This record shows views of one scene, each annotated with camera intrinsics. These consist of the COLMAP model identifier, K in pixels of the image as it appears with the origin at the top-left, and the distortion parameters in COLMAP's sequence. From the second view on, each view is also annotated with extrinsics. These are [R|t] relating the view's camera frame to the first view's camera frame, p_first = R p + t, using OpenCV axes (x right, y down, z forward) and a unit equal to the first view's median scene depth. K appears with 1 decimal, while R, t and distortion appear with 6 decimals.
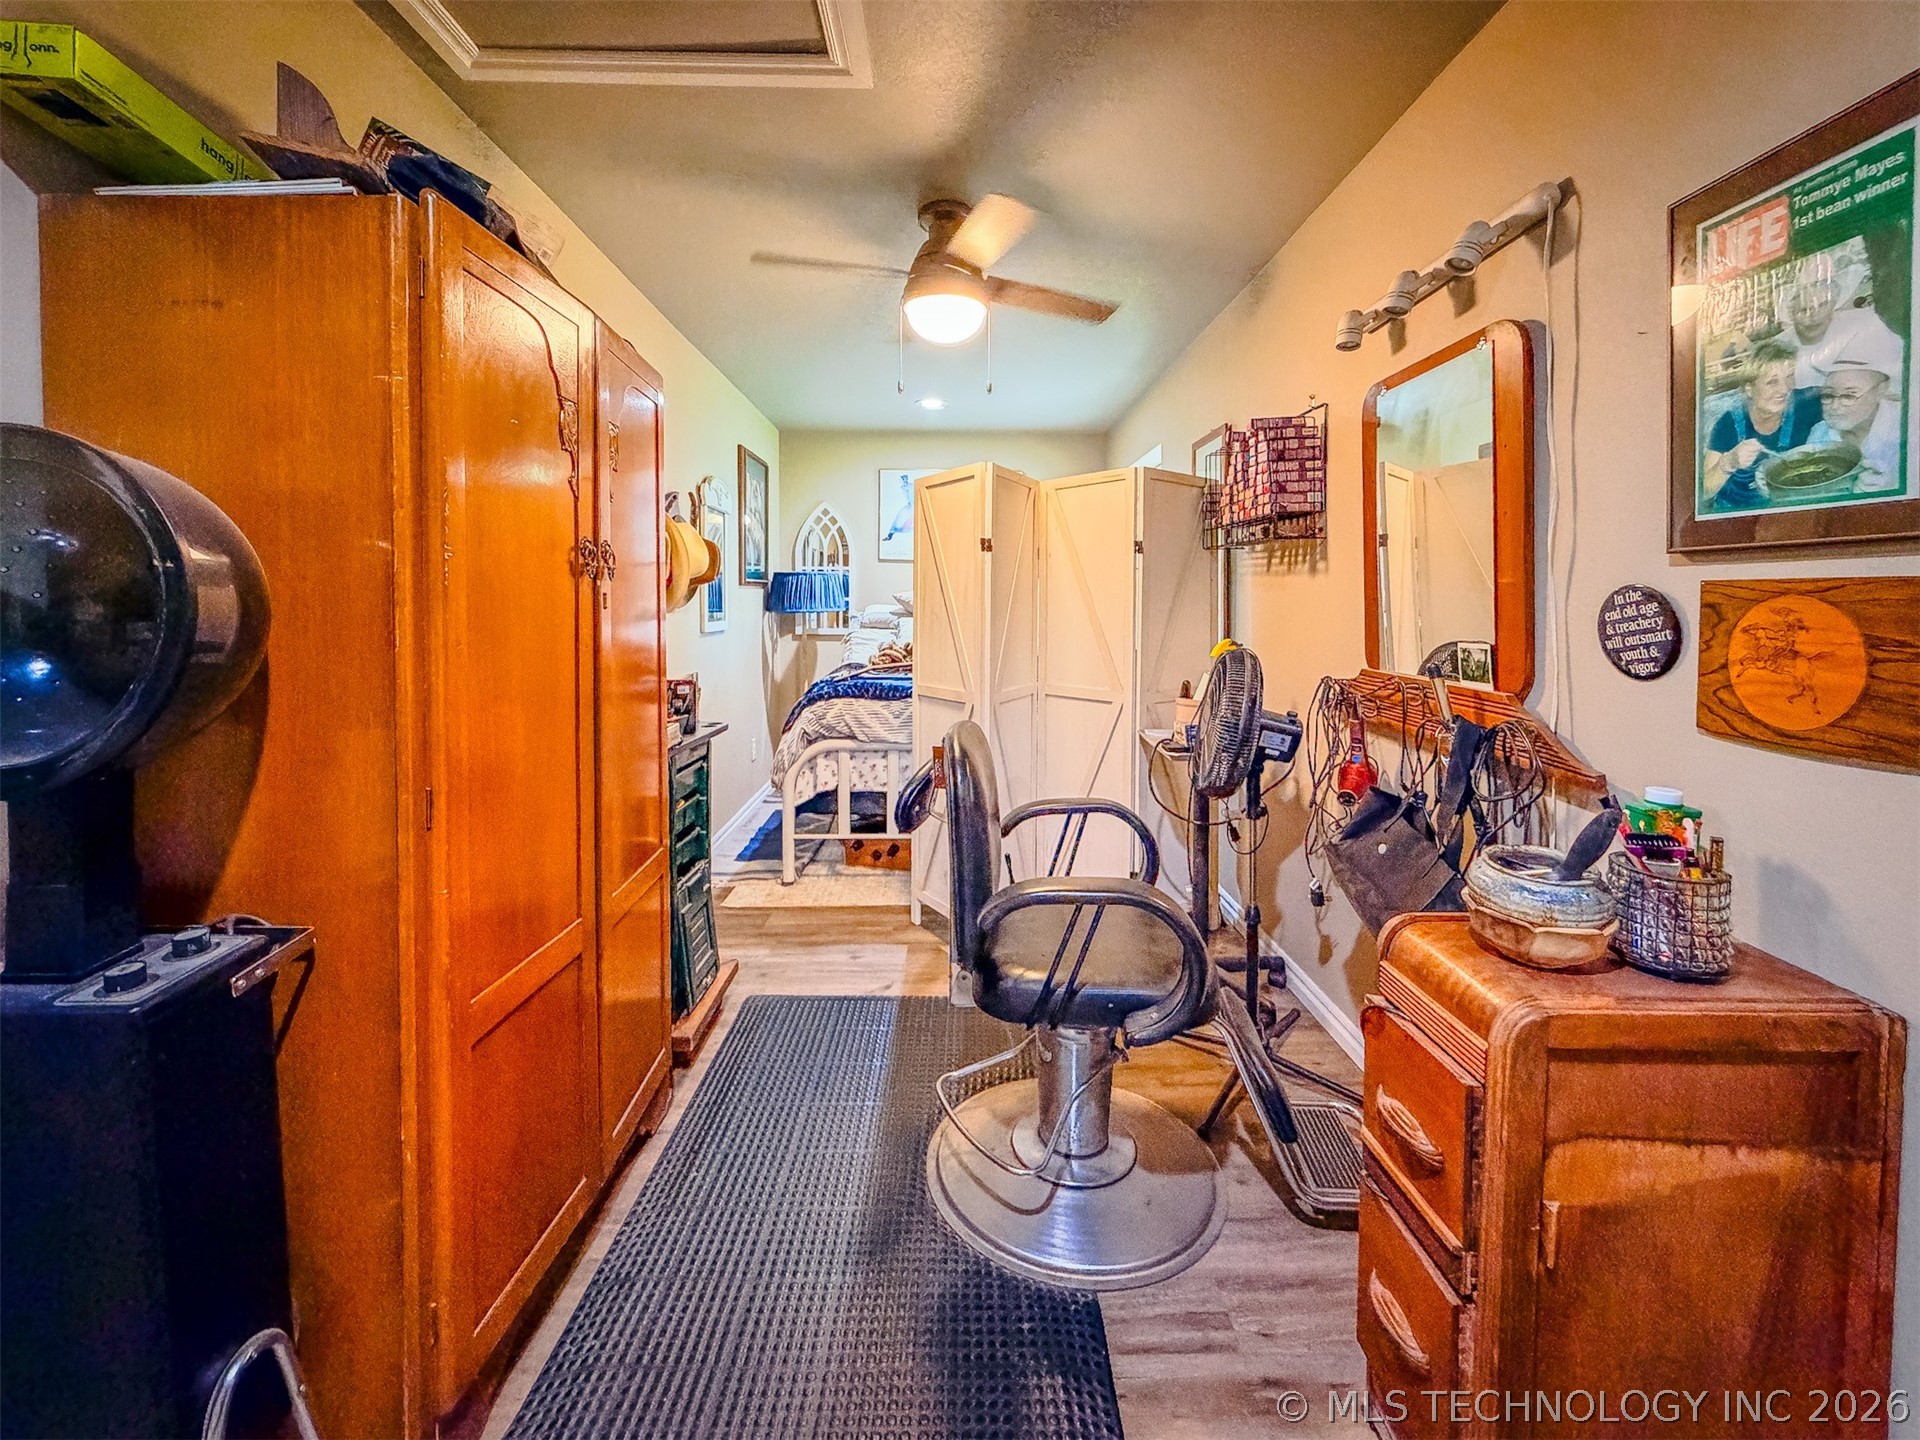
lens RADIAL K [[796.3, 0, 1002.2], [0, 796.3, 607.5], [0, 0, 1]] dist [0.000445, 0.000244]
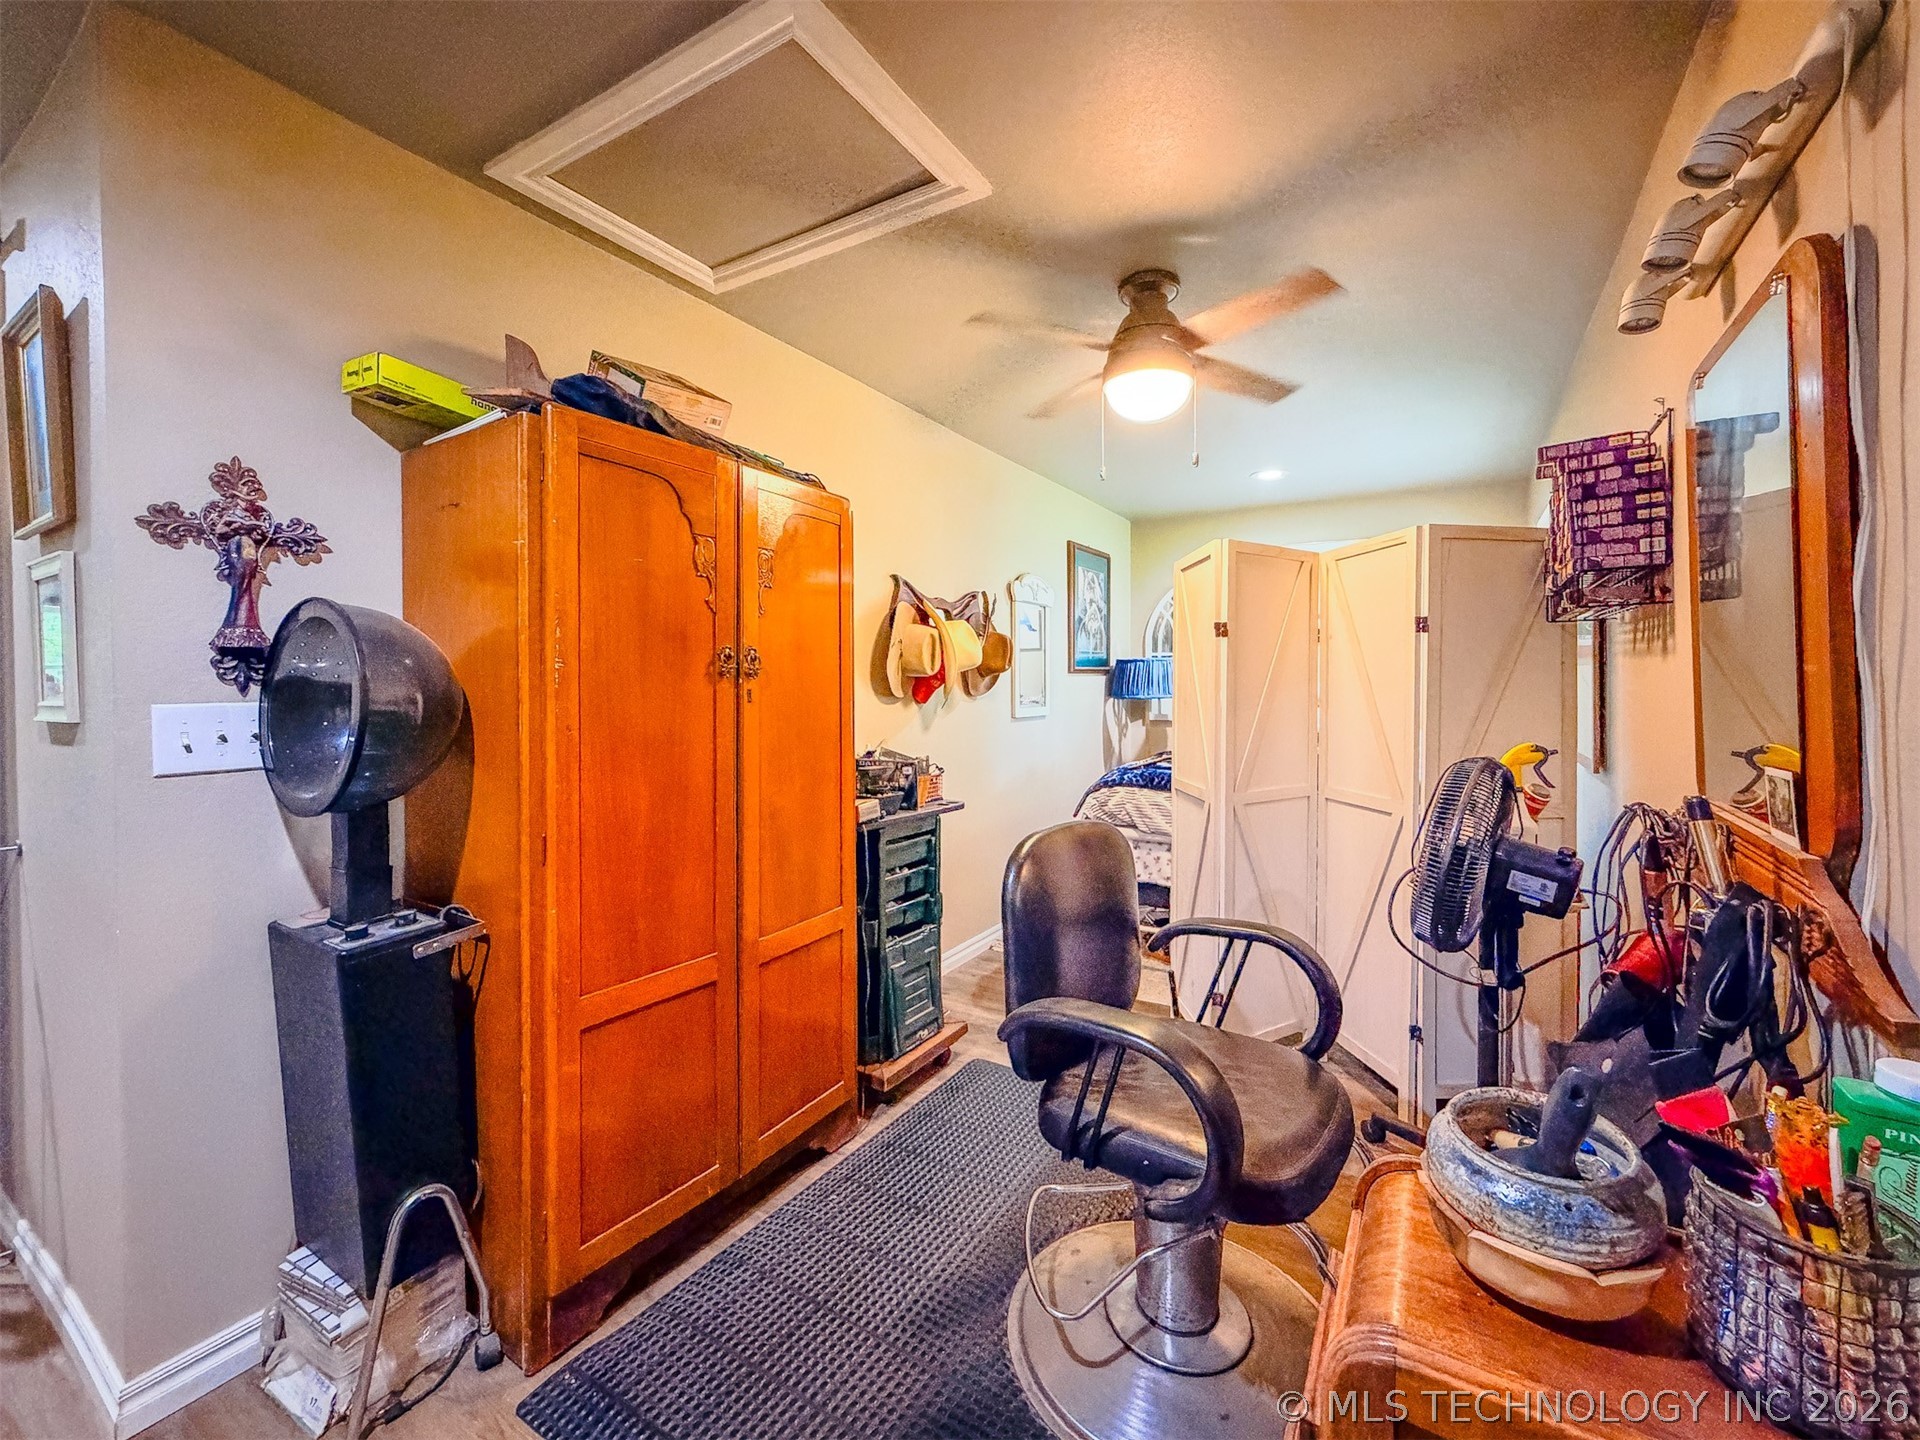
lens RADIAL K [[796.3, 0, 1016.4], [0, 796.3, 681.8], [0, 0, 1]] dist [0.000445, 0.000244]
pose [[0.845009, -0.003288, -0.534743, 0.332374], [-0.001671, 0.999960, -0.008789, -0.012857], [0.534750, 0.008321, 0.844969, 0.126070]]
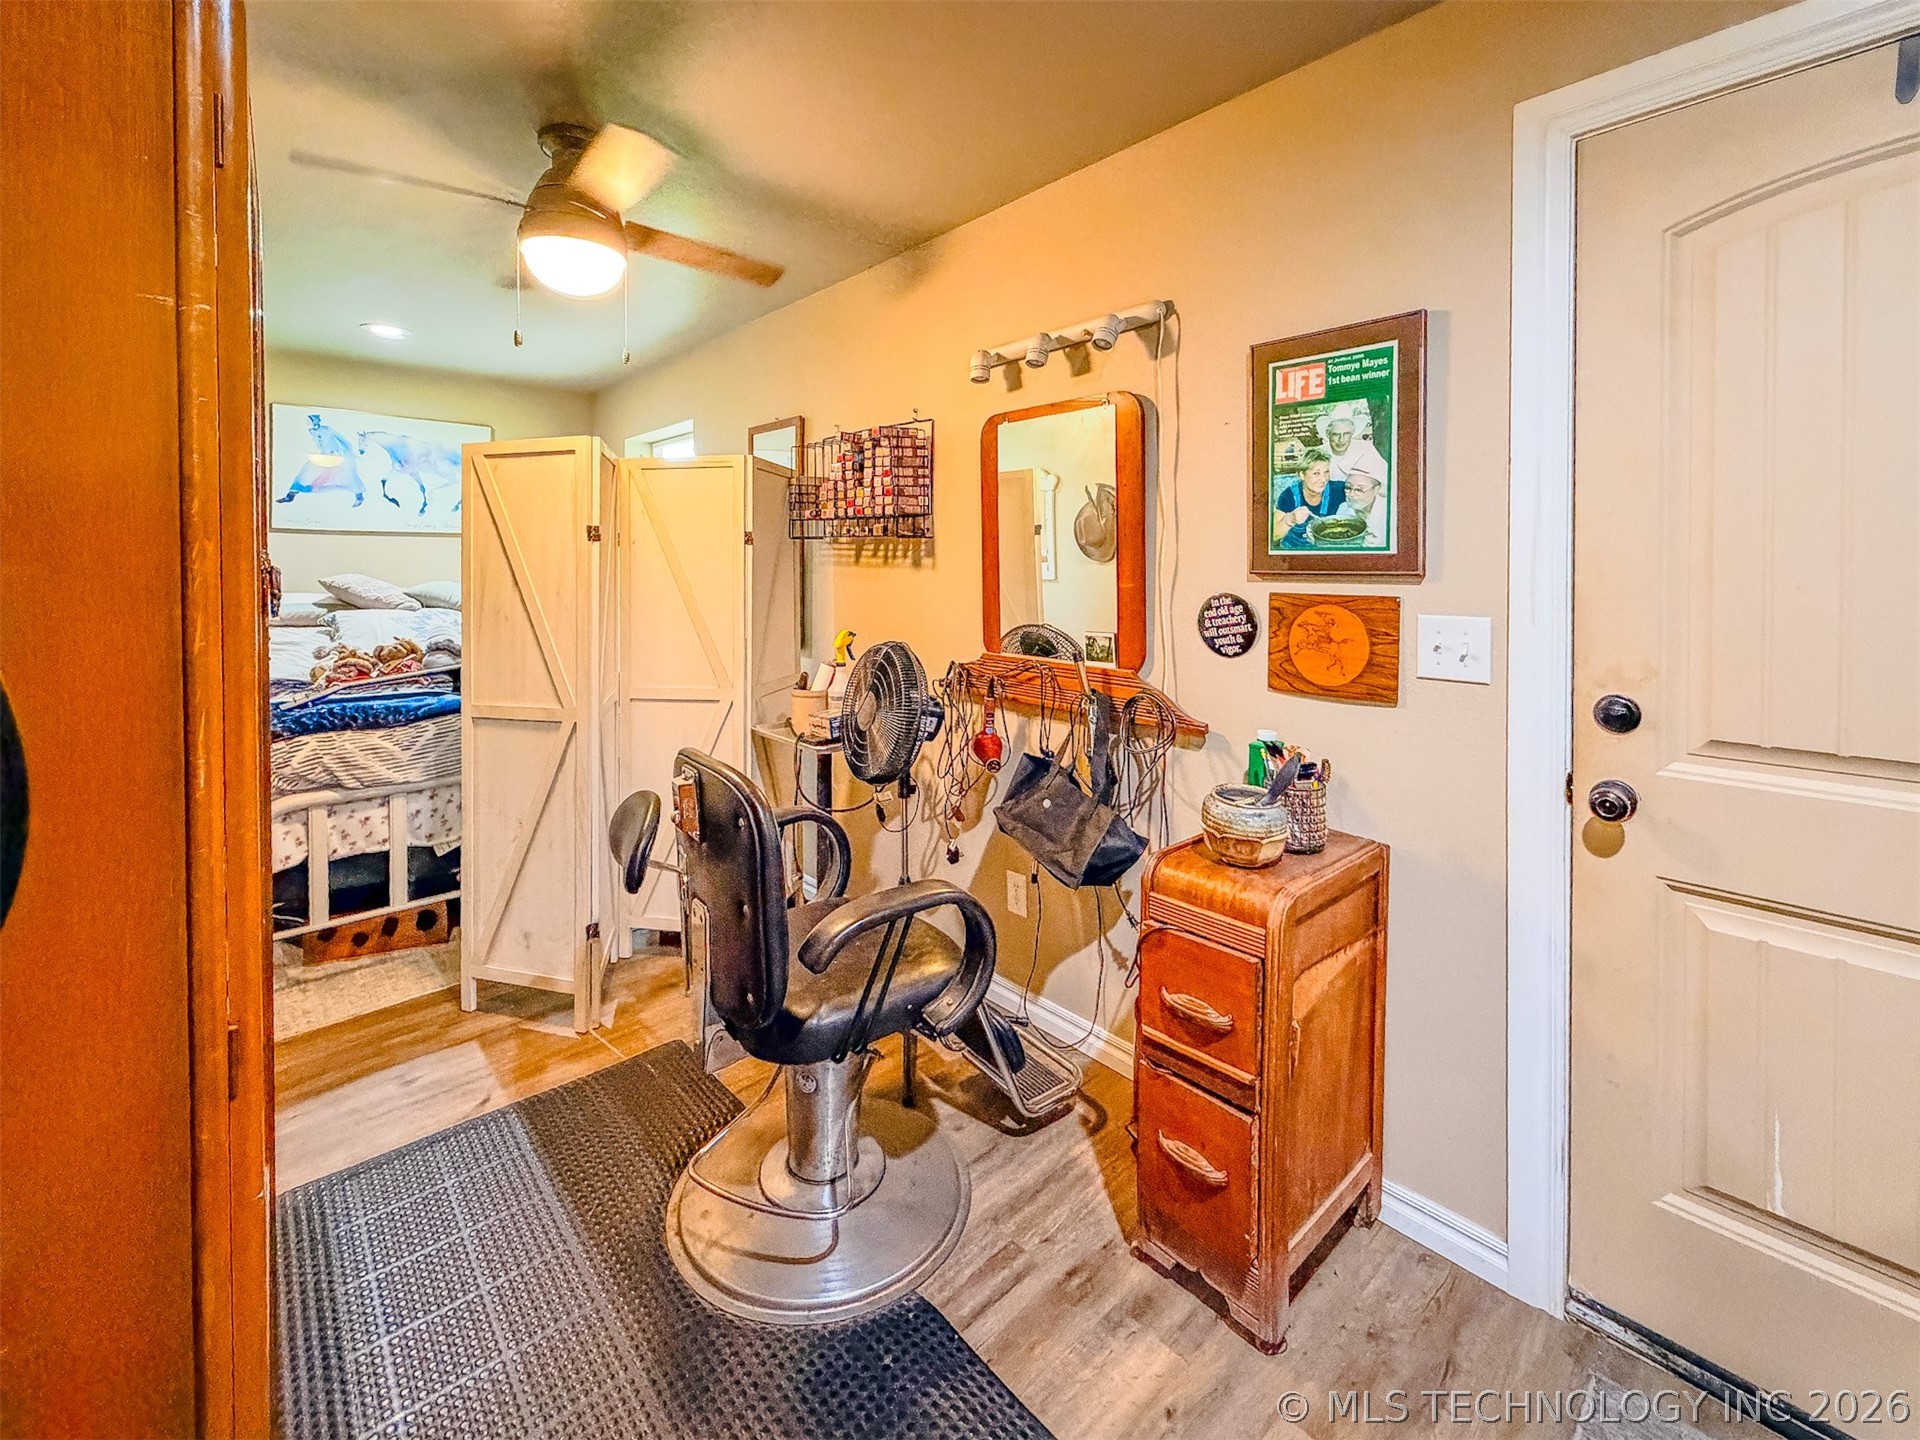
lens RADIAL K [[796.3, 0, 970.3], [0, 796.3, 566.6], [0, 0, 1]] dist [0.000445, 0.000244]
pose [[0.765532, -0.001183, 0.643397, -0.321334], [0.005644, 0.999972, -0.004878, -0.045292], [-0.643373, 0.007366, 0.765517, 0.106474]]
